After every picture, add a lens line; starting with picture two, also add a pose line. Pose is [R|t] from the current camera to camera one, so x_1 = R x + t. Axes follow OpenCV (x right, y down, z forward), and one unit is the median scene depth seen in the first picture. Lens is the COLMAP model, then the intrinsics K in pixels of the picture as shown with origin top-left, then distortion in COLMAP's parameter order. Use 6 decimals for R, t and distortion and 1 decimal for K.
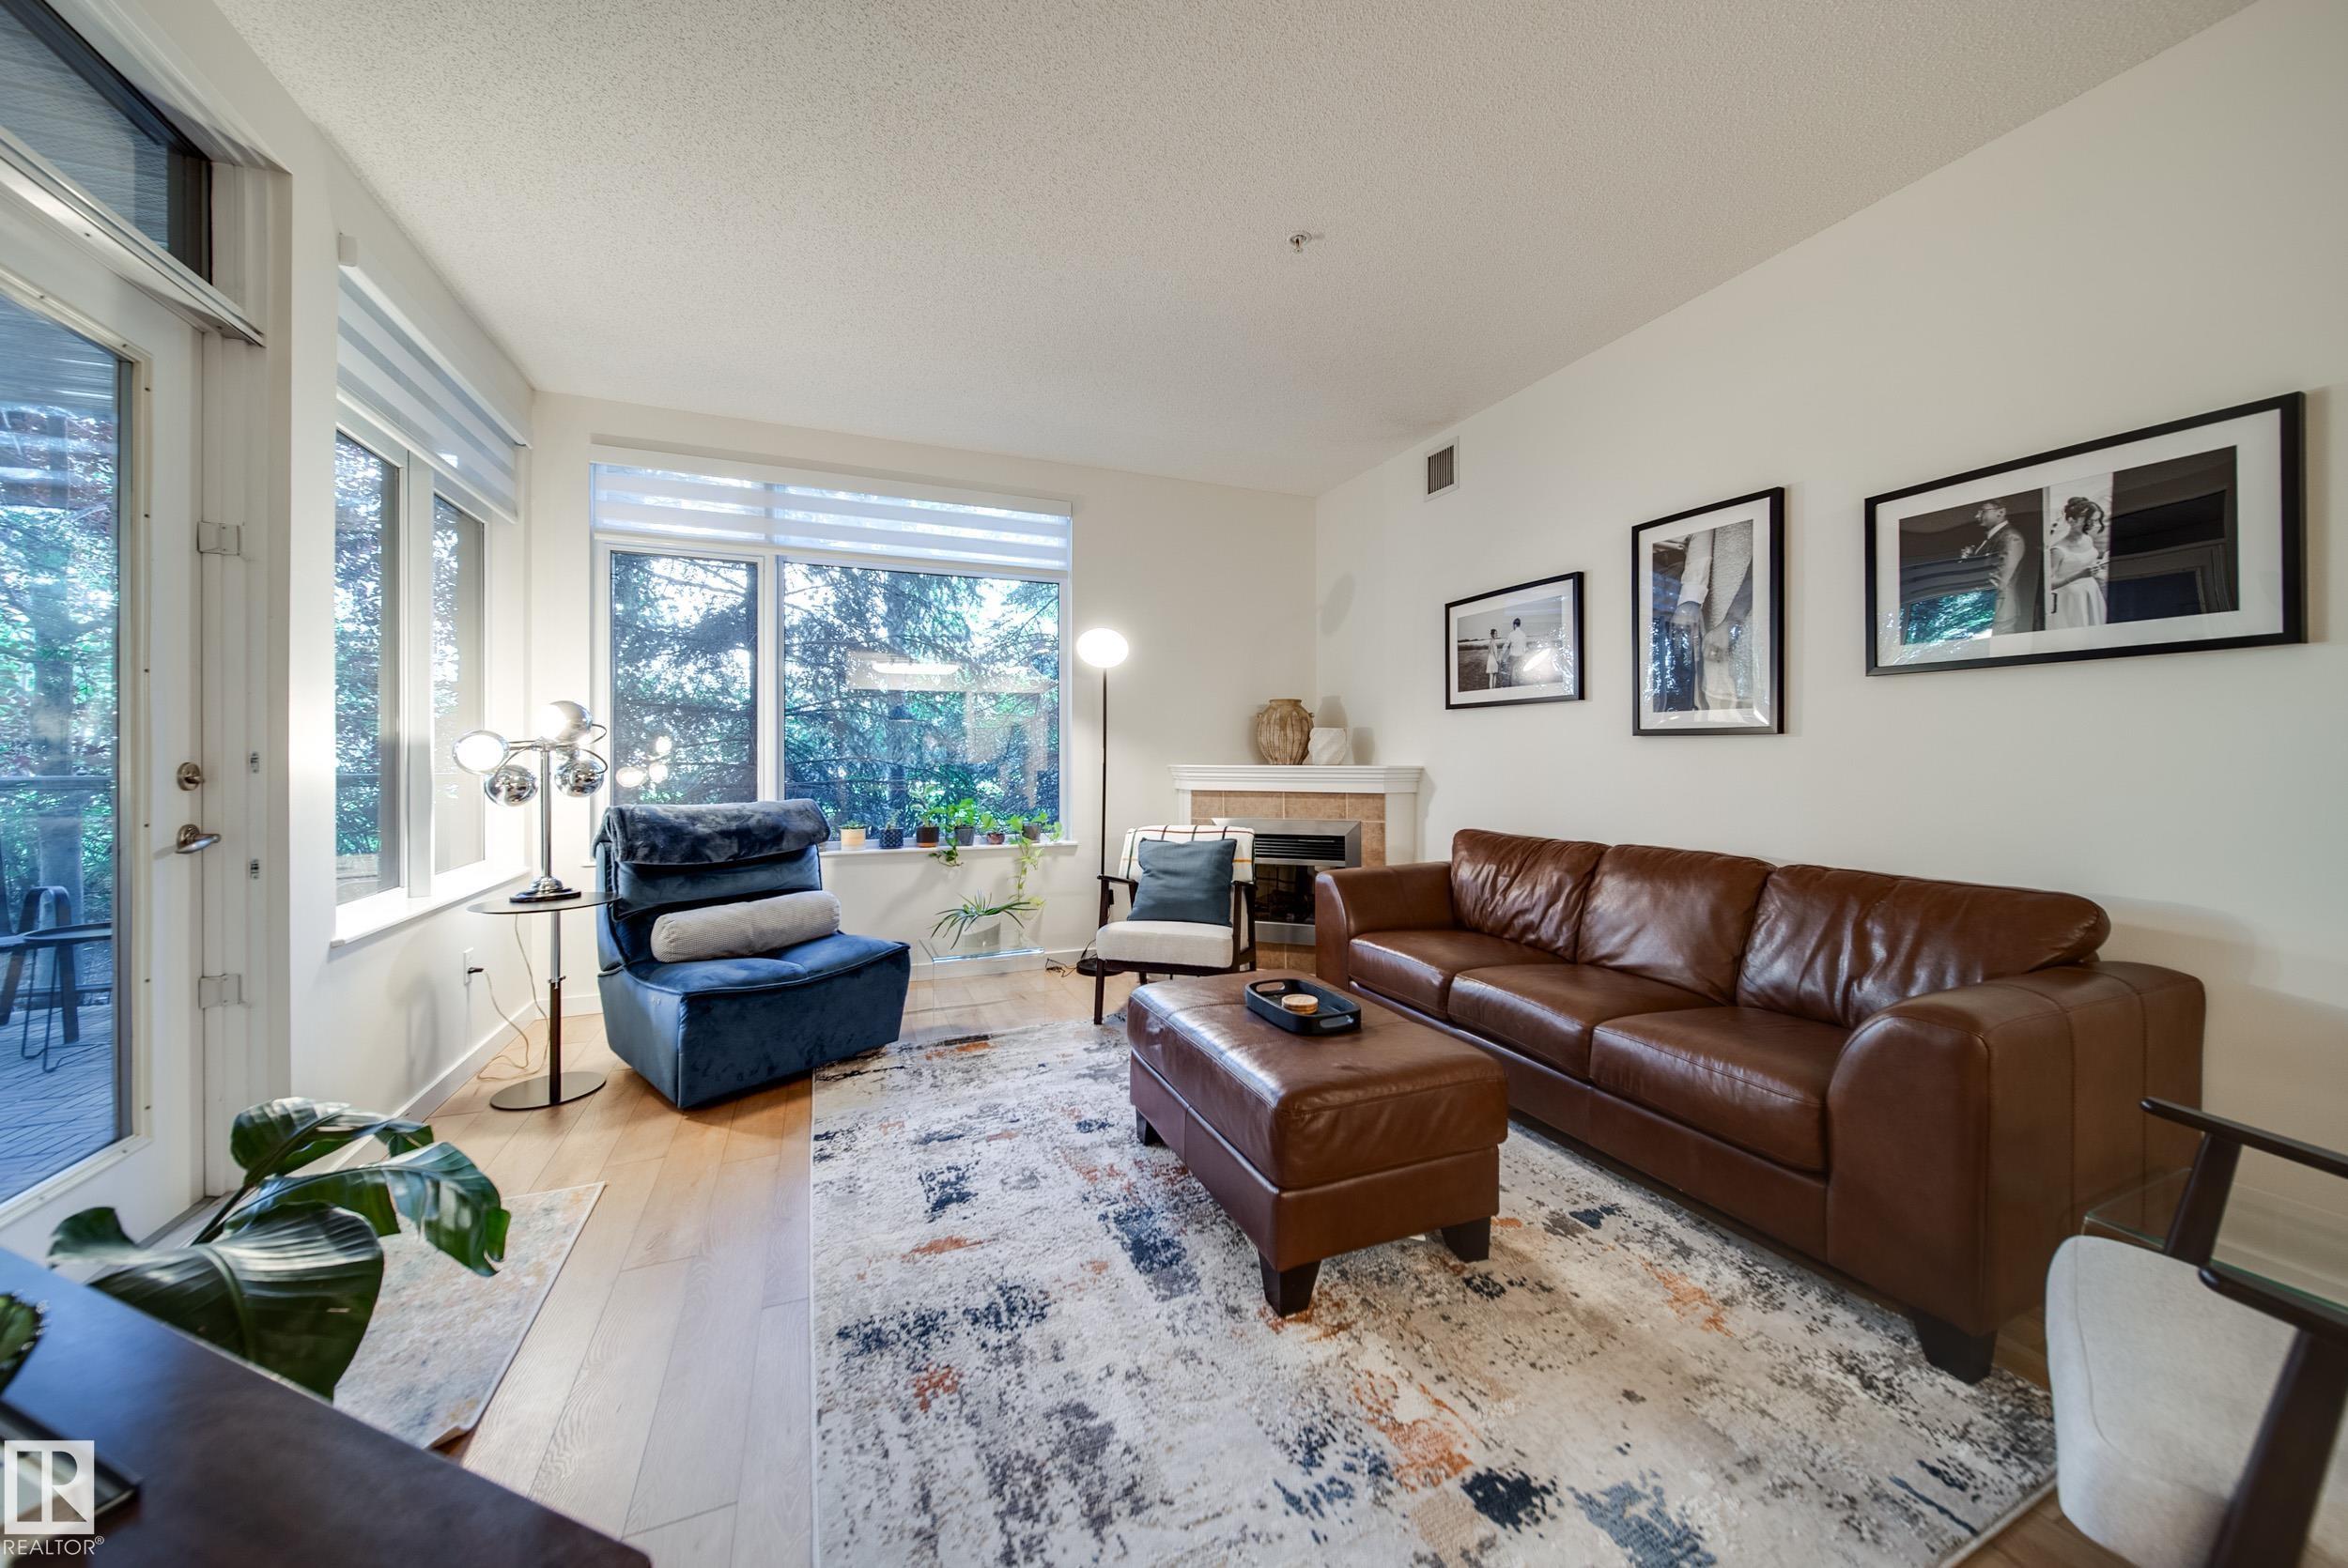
lens RADIAL K [[836.7, 0, 1180.0], [0, 836.7, 753.0], [0, 0, 1]] dist [-0.001615, -0.000046]
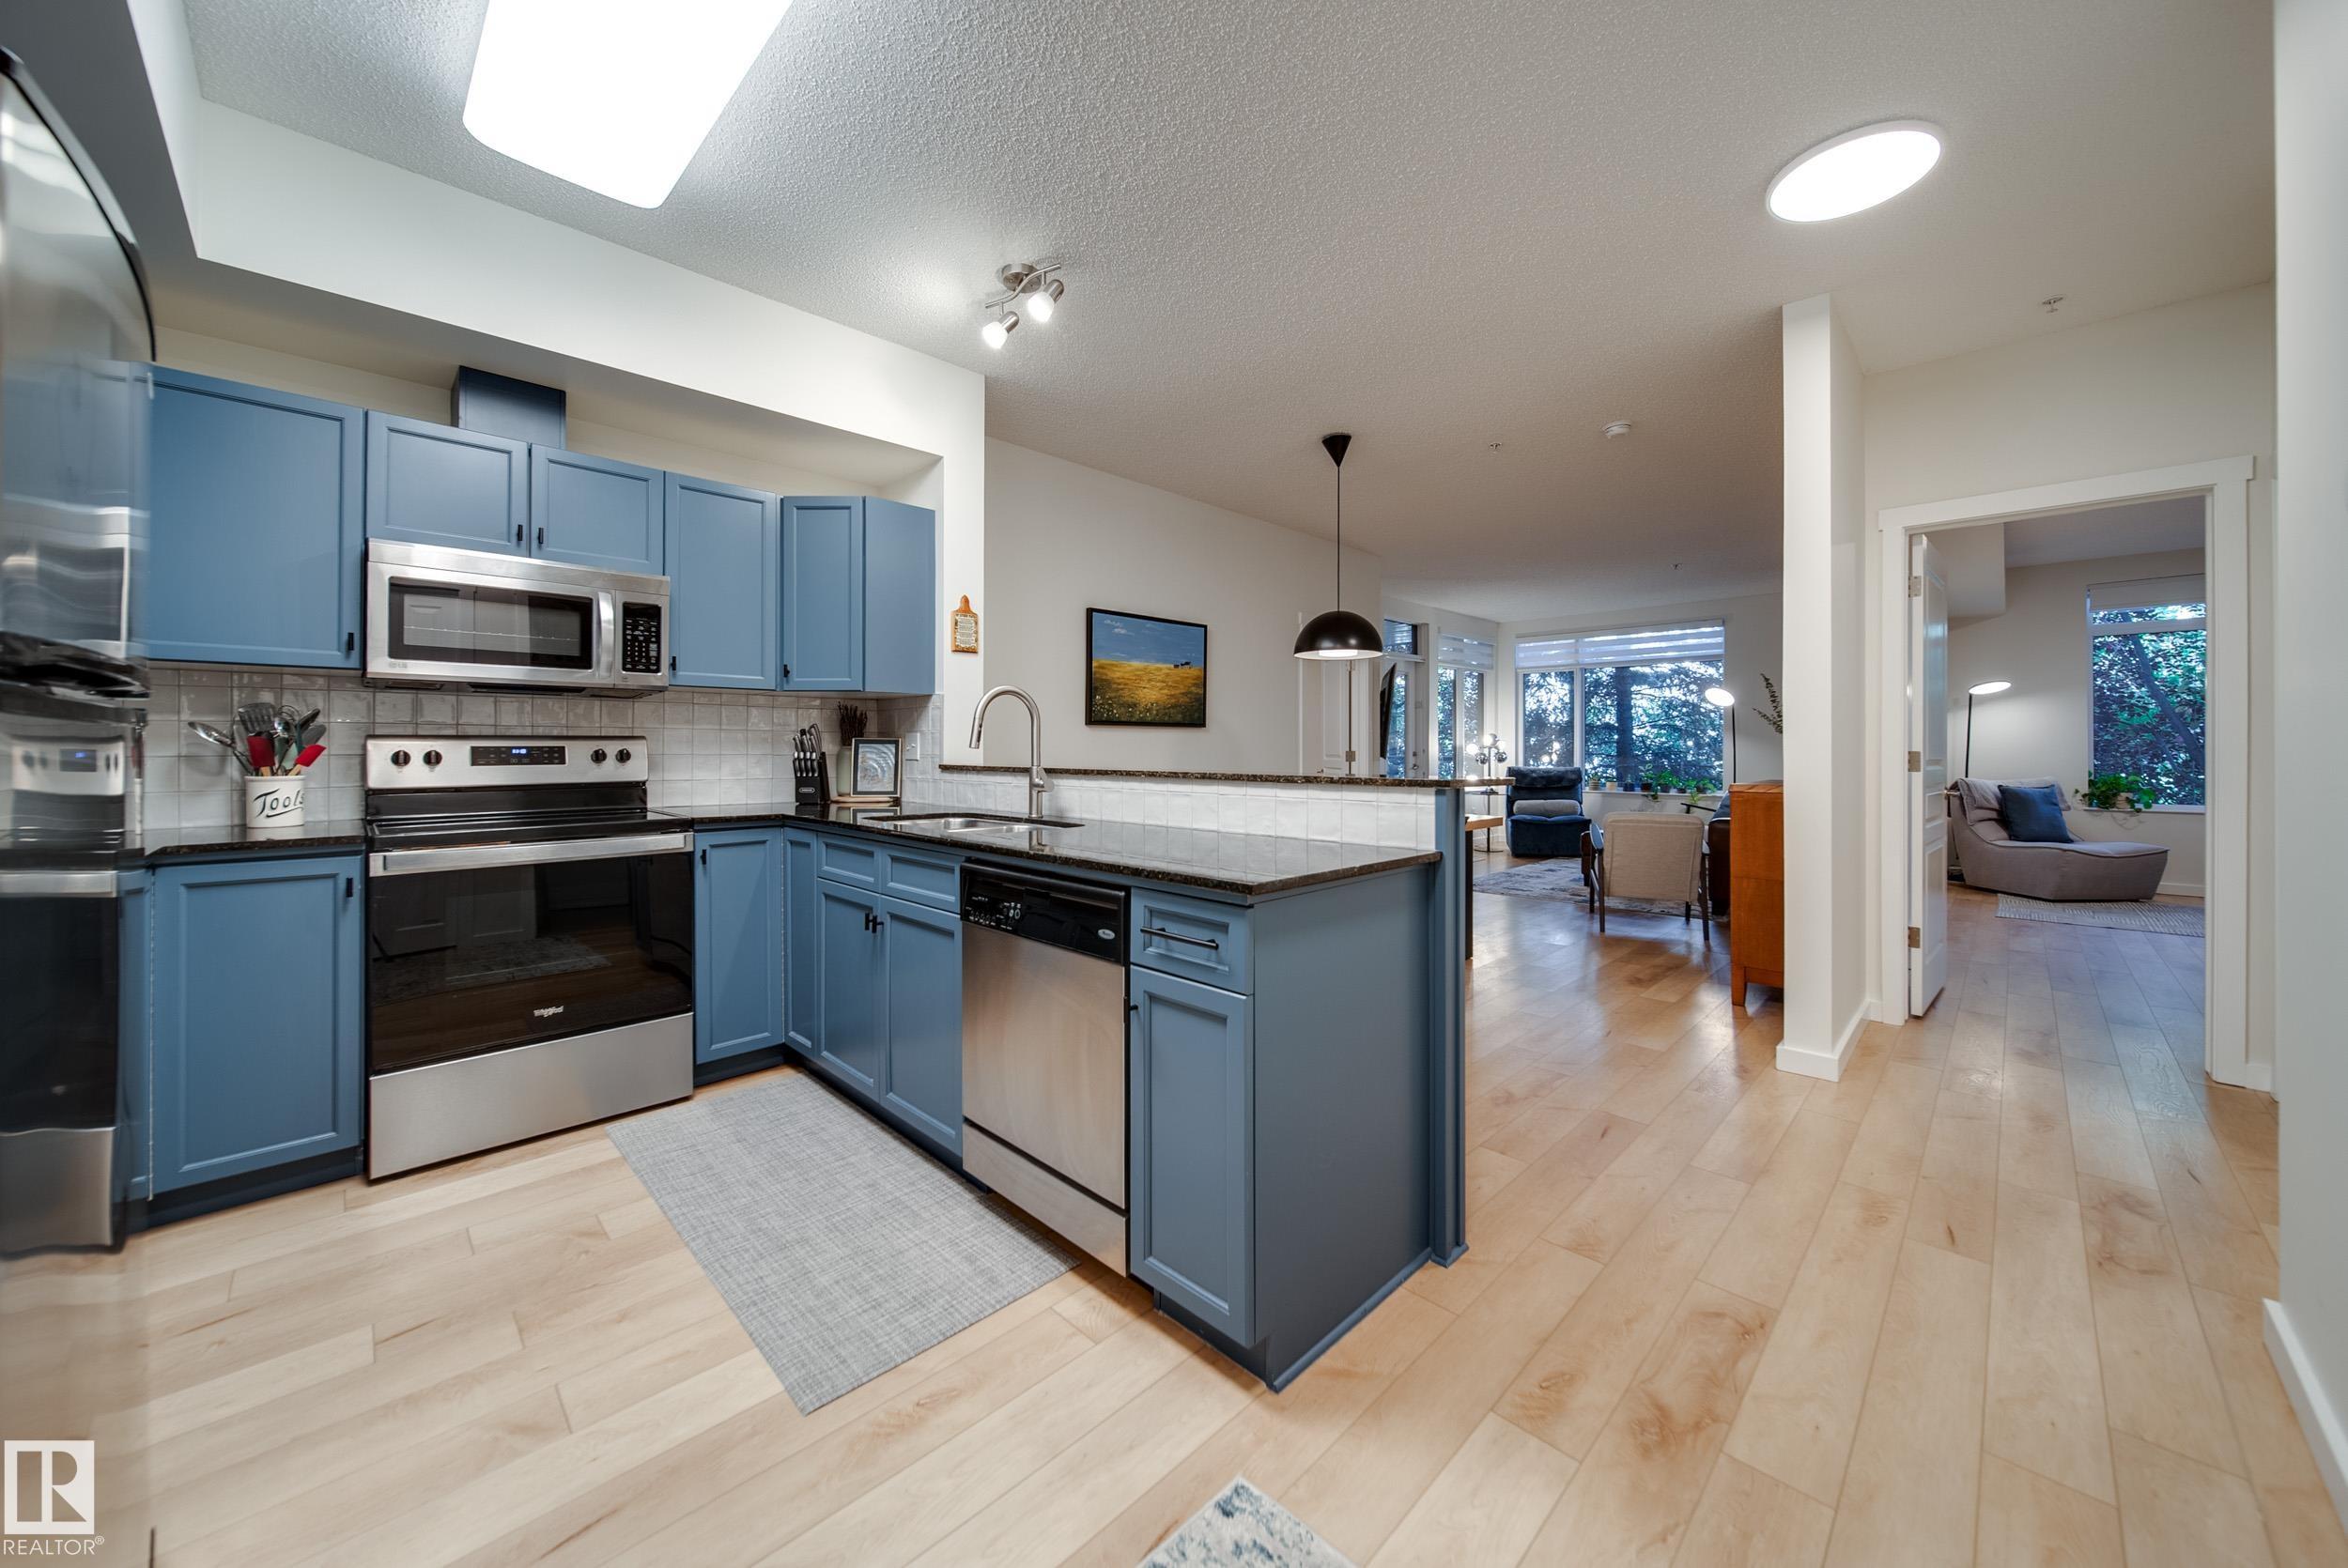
lens RADIAL K [[838.3, 0, 1166.8], [0, 838.3, 746.4], [0, 0, 1]] dist [0.000052, -0.000047]
pose [[0.372856, -0.001219, -0.927889, 1.813318], [0.001278, 0.999999, -0.000801, -0.009918], [0.927889, -0.000887, 0.372857, -1.395942]]
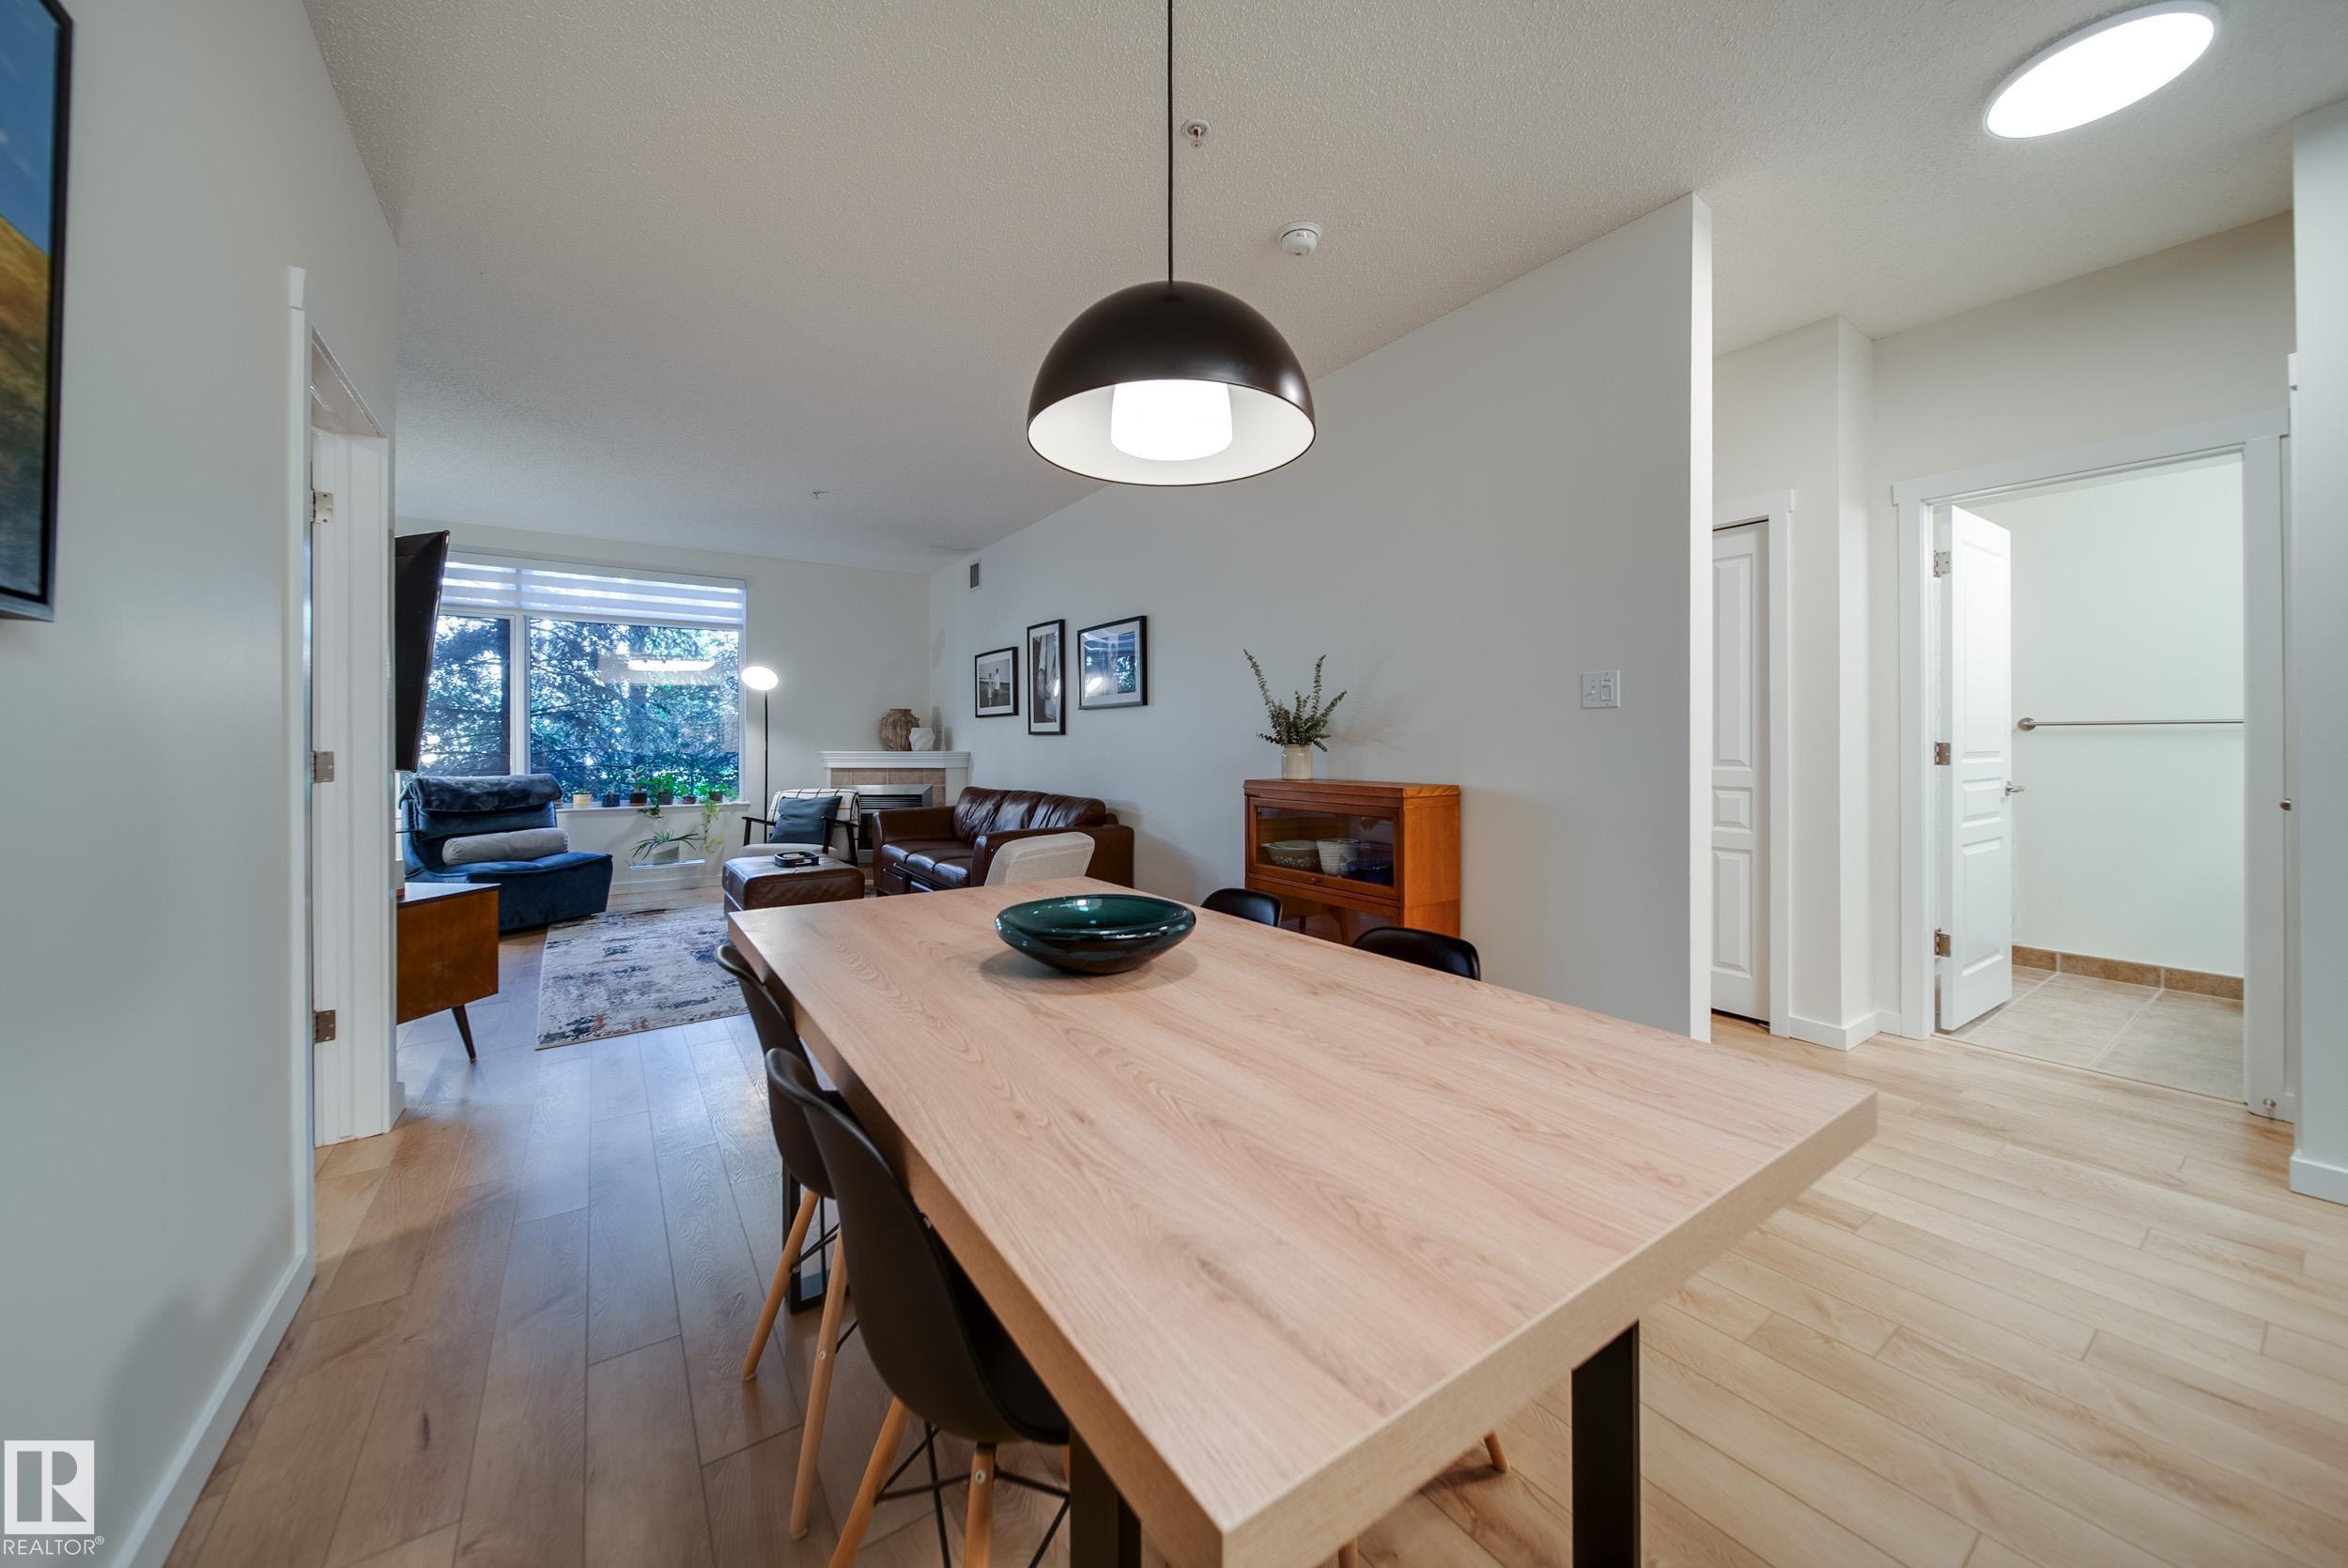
lens RADIAL K [[845.6, 0, 1181.1], [0, 845.6, 740.8], [0, 0, 1]] dist [0.000392, -0.000119]
pose [[0.978163, -0.002397, 0.207825, 0.501203], [0.002344, 0.999997, 0.000498, -0.007481], [-0.207826, 0.000000, 0.978166, -1.033247]]
